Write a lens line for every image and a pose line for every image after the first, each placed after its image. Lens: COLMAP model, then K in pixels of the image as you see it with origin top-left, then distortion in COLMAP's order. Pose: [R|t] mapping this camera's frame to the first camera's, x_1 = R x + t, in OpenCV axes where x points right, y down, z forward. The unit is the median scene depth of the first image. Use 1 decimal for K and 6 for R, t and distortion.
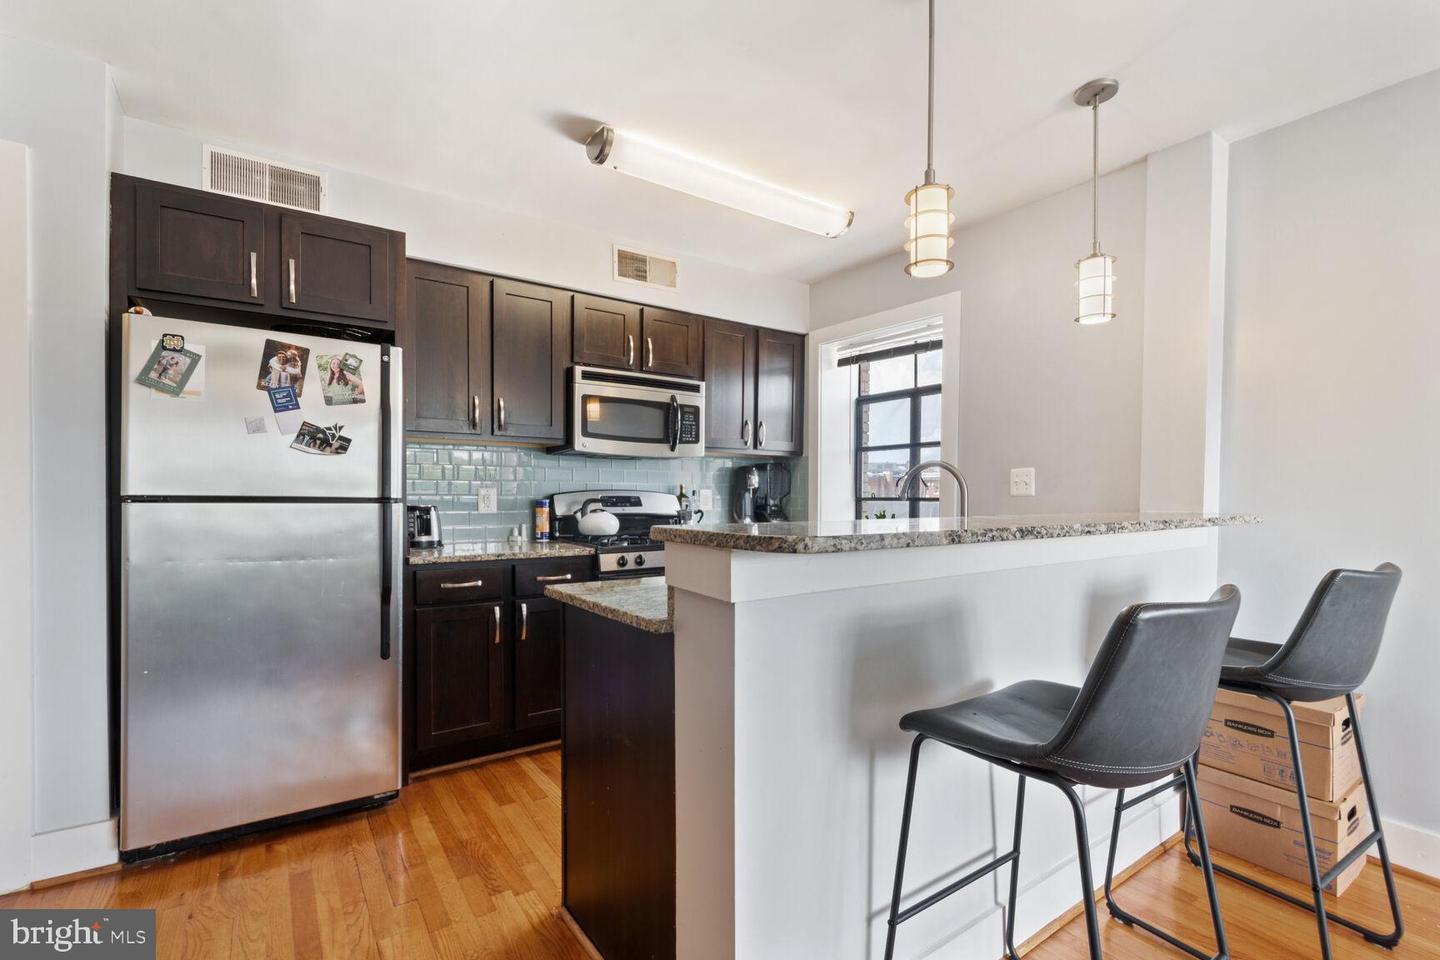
lens RADIAL K [[651.5, 0, 720.3], [0, 651.5, 493.9], [0, 0, 1]] dist [-0.007178, -0.000726]
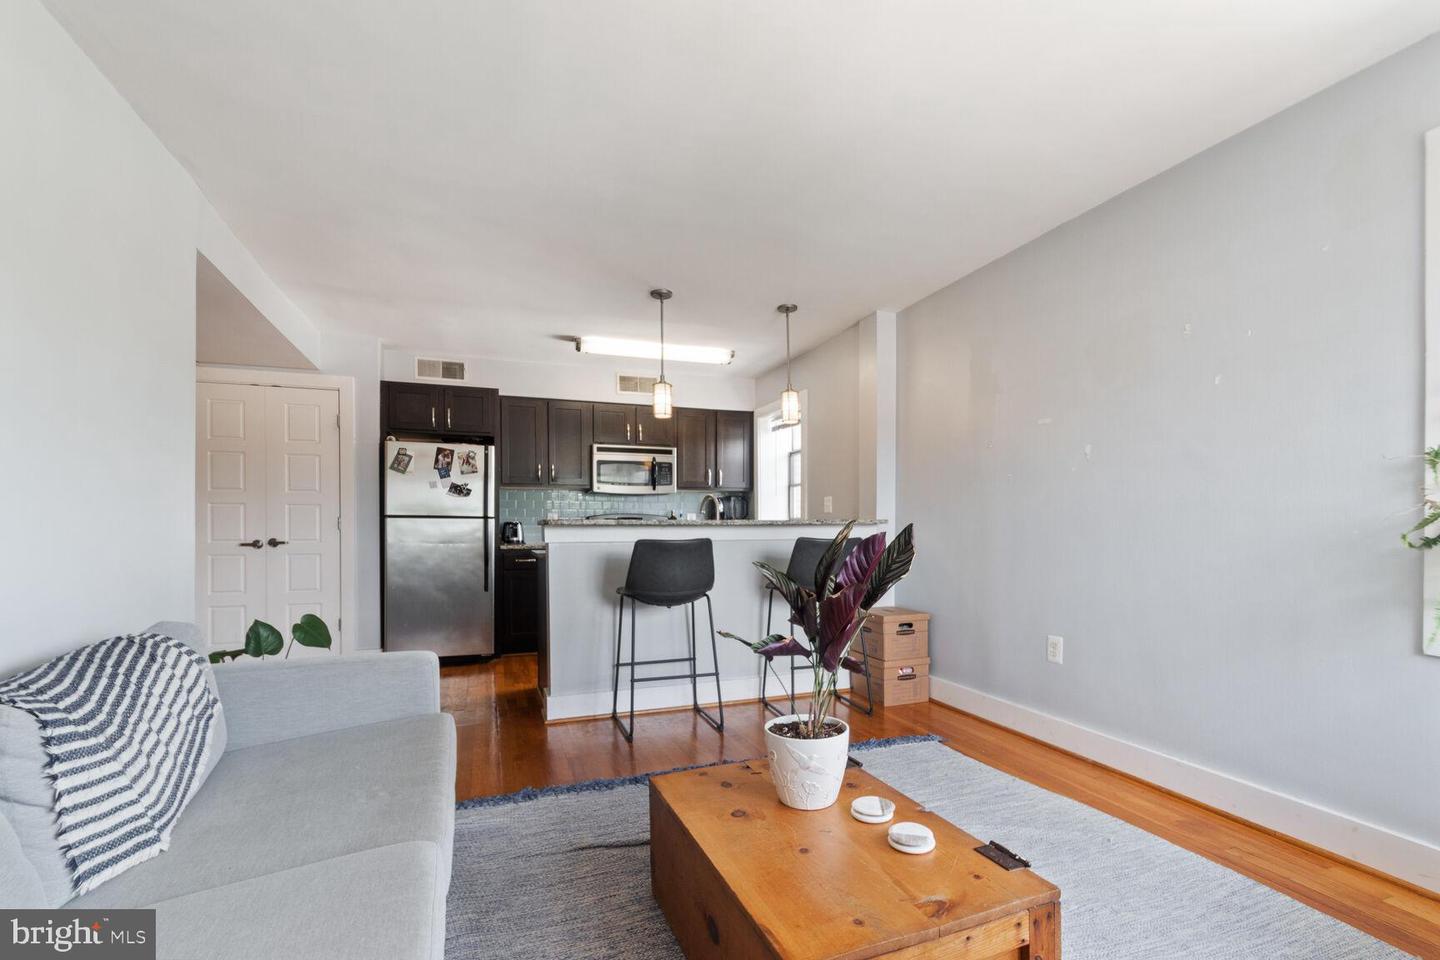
lens RADIAL K [[651.5, 0, 704.8], [0, 651.5, 522.3], [0, 0, 1]] dist [-0.007178, -0.000726]
pose [[0.960103, -0.007234, -0.279555, 0.760345], [0.005299, 0.999956, -0.007676, 0.044393], [0.279598, 0.005889, 0.960099, -0.842166]]
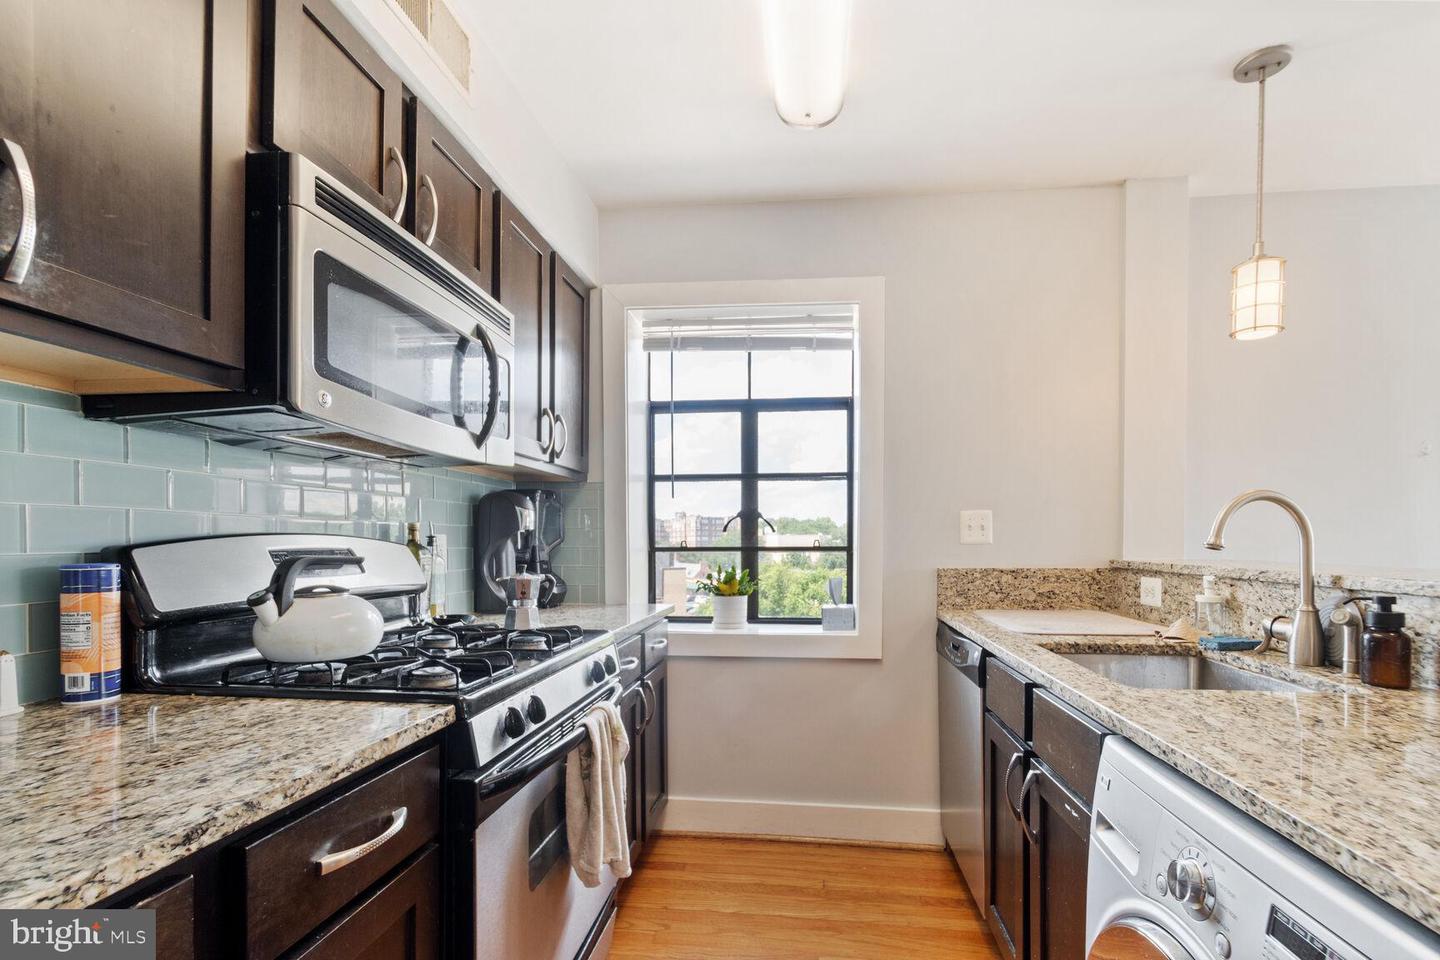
lens RADIAL K [[651.5, 0, 722.5], [0, 651.5, 544.7], [0, 0, 1]] dist [-0.007178, -0.000726]
pose [[0.658019, -0.006615, 0.752972, -0.437177], [0.001384, 0.999970, 0.007576, -0.003332], [-0.753000, -0.003944, 0.658009, 0.828501]]
